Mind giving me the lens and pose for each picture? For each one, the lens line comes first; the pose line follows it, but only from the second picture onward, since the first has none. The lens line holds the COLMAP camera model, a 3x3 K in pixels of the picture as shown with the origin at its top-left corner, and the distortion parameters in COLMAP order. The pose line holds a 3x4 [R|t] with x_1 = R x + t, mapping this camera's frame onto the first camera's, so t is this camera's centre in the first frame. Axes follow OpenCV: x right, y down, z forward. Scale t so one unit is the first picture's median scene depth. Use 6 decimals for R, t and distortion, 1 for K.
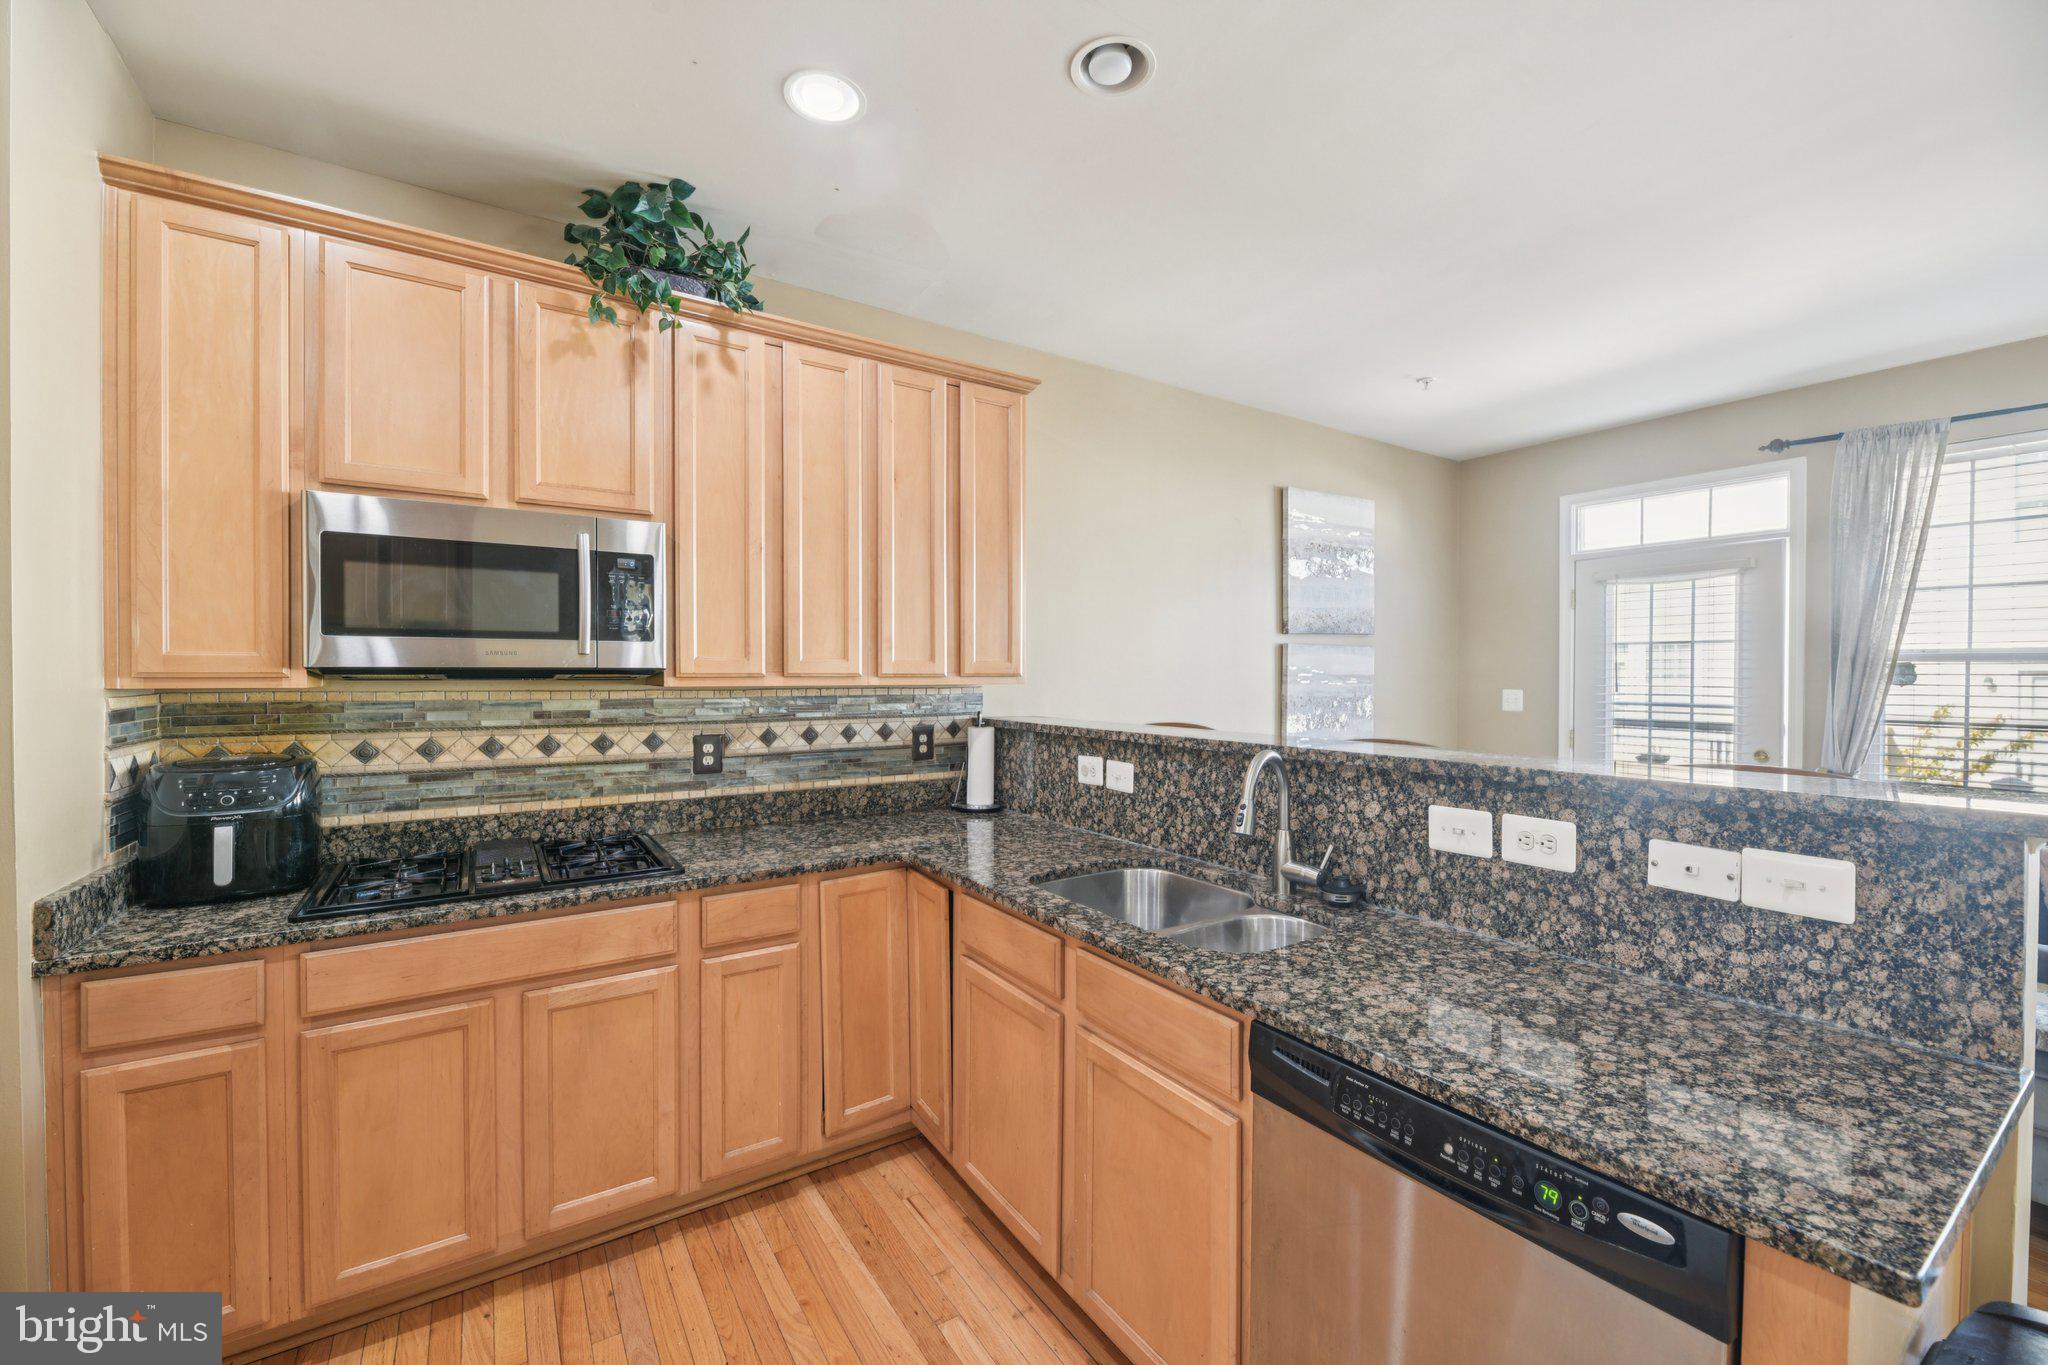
lens RADIAL K [[822.0, 0, 1034.1], [0, 822.0, 681.1], [0, 0, 1]] dist [-0.001642, -0.002882]
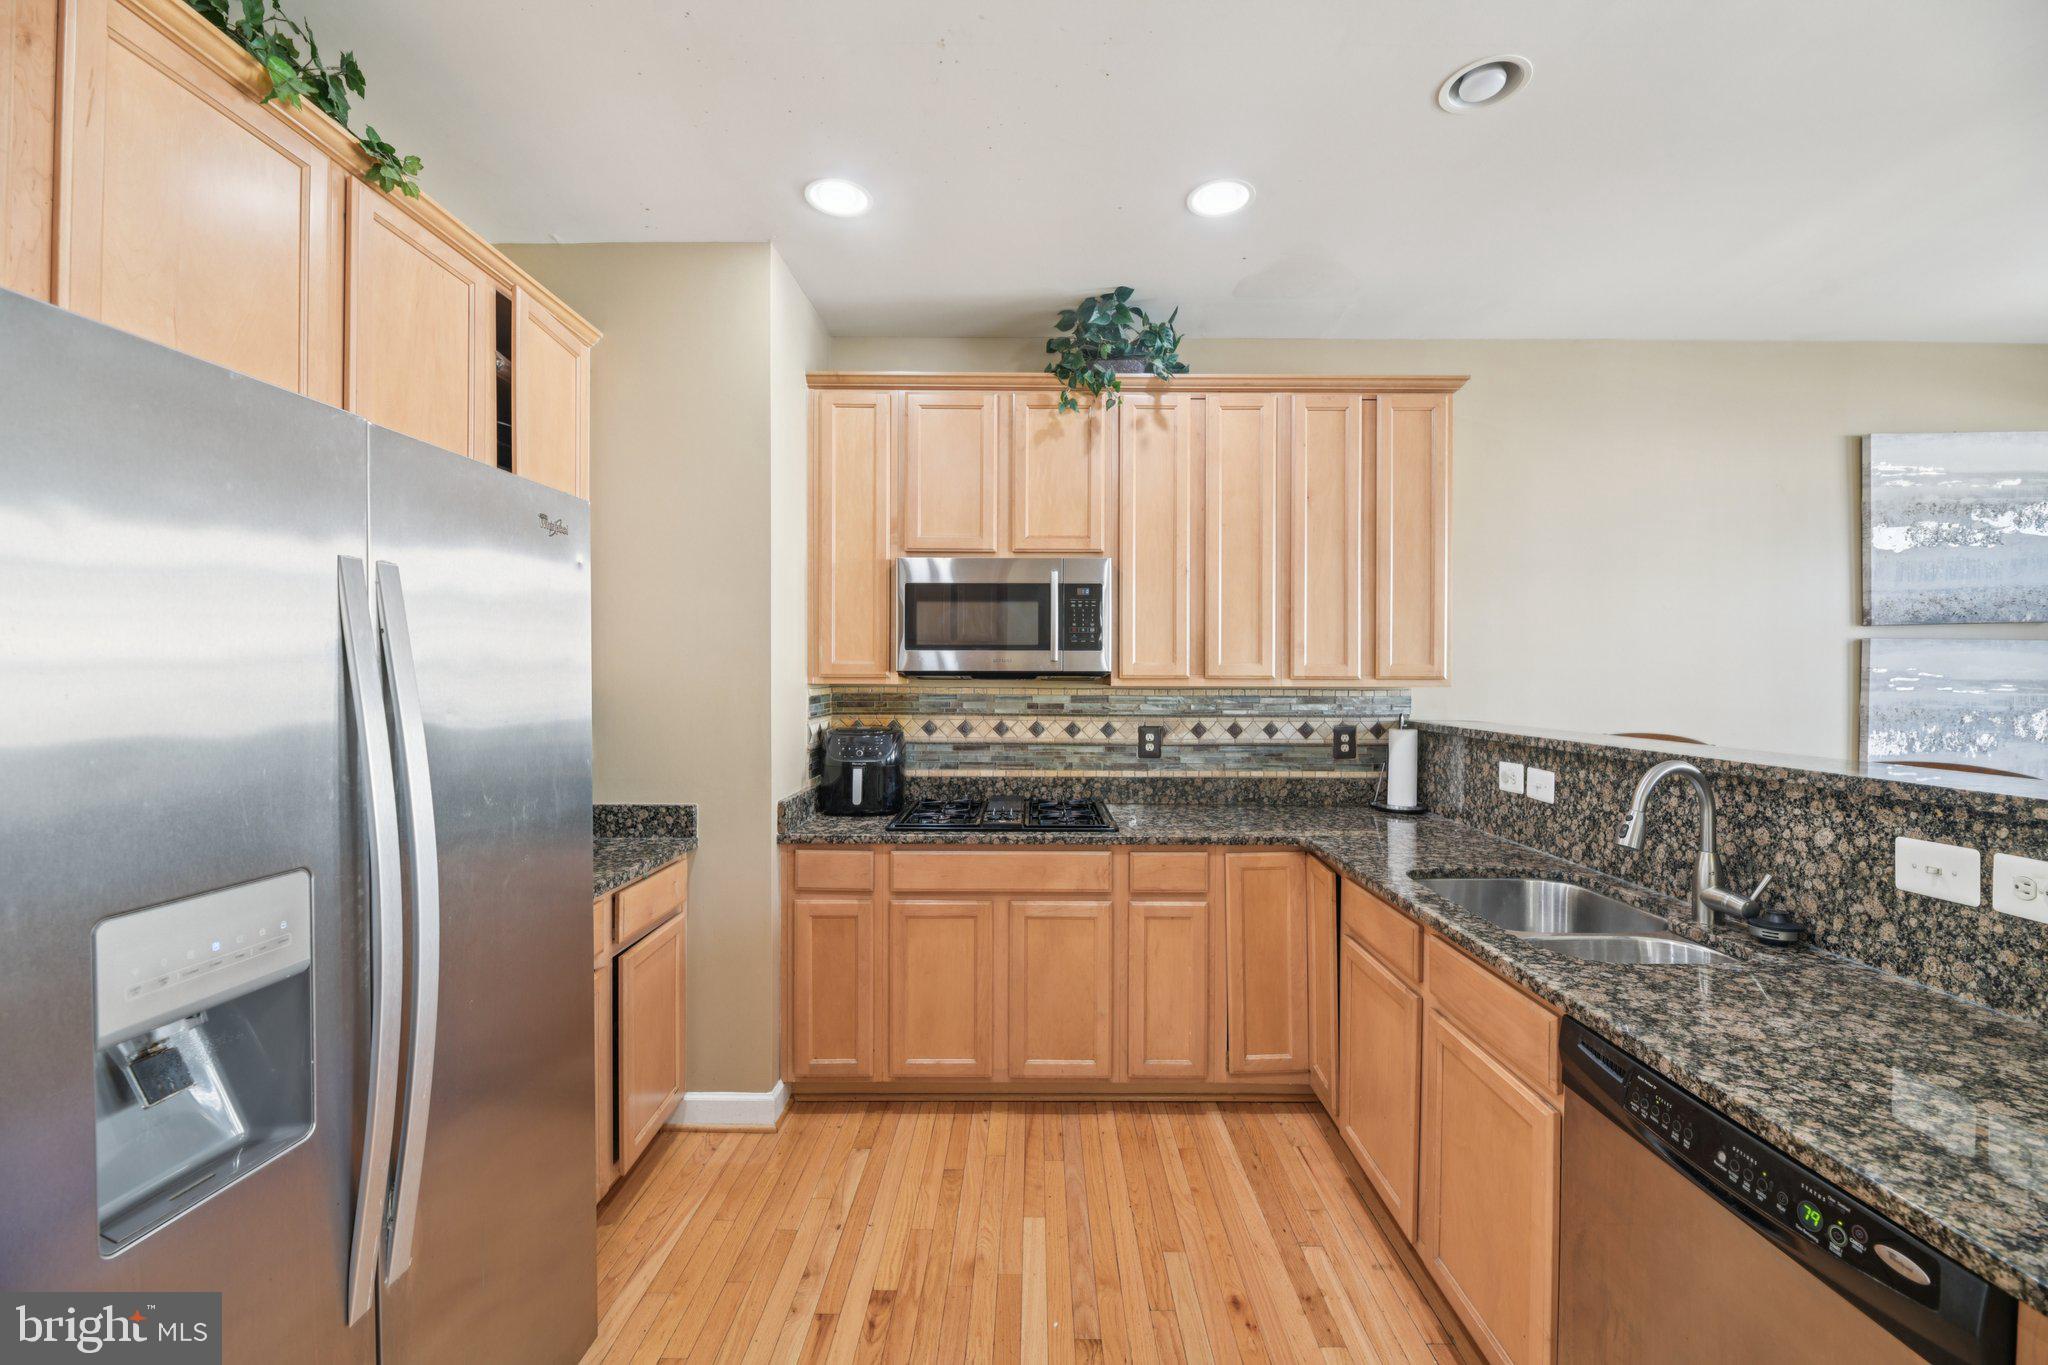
lens RADIAL K [[822.0, 0, 1029.9], [0, 822.0, 682.3], [0, 0, 1]] dist [-0.001642, -0.002882]
pose [[0.829063, 0.006635, -0.559116, 0.174346], [-0.007563, 0.999971, 0.000651, 0.001423], [0.559104, 0.003689, 0.829089, -0.138979]]
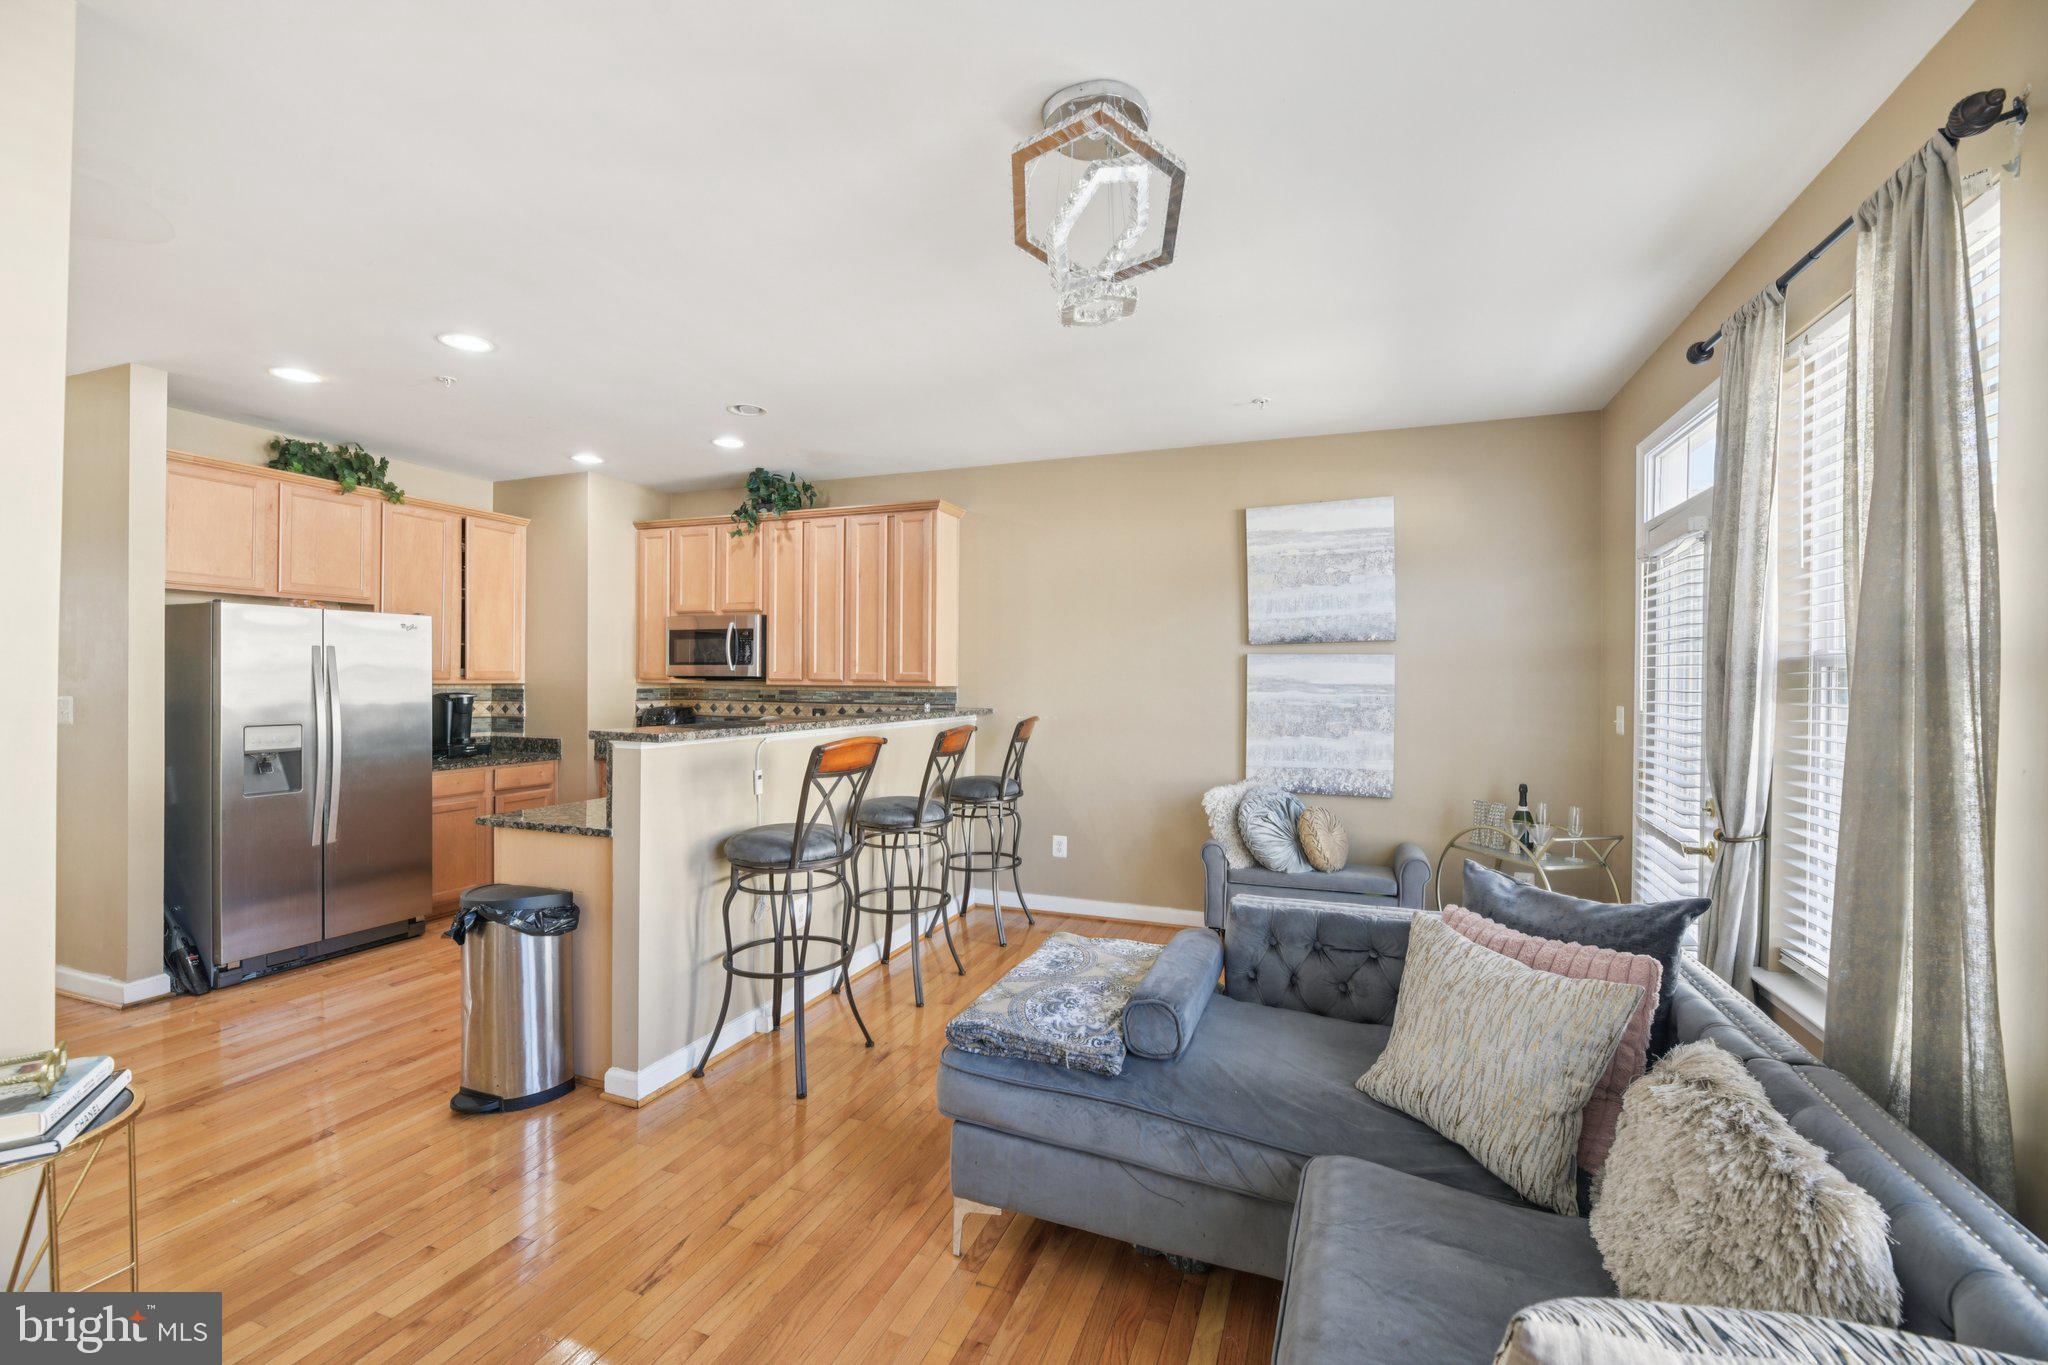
lens RADIAL K [[857.7, 0, 1037.2], [0, 857.7, 678.1], [0, 0, 1]] dist [0.000690, -0.000659]
pose [[0.578553, 0.002897, -0.815640, 2.157448], [-0.013777, 0.999886, -0.006220, -0.006757], [0.815529, 0.014836, 0.578526, 0.258188]]
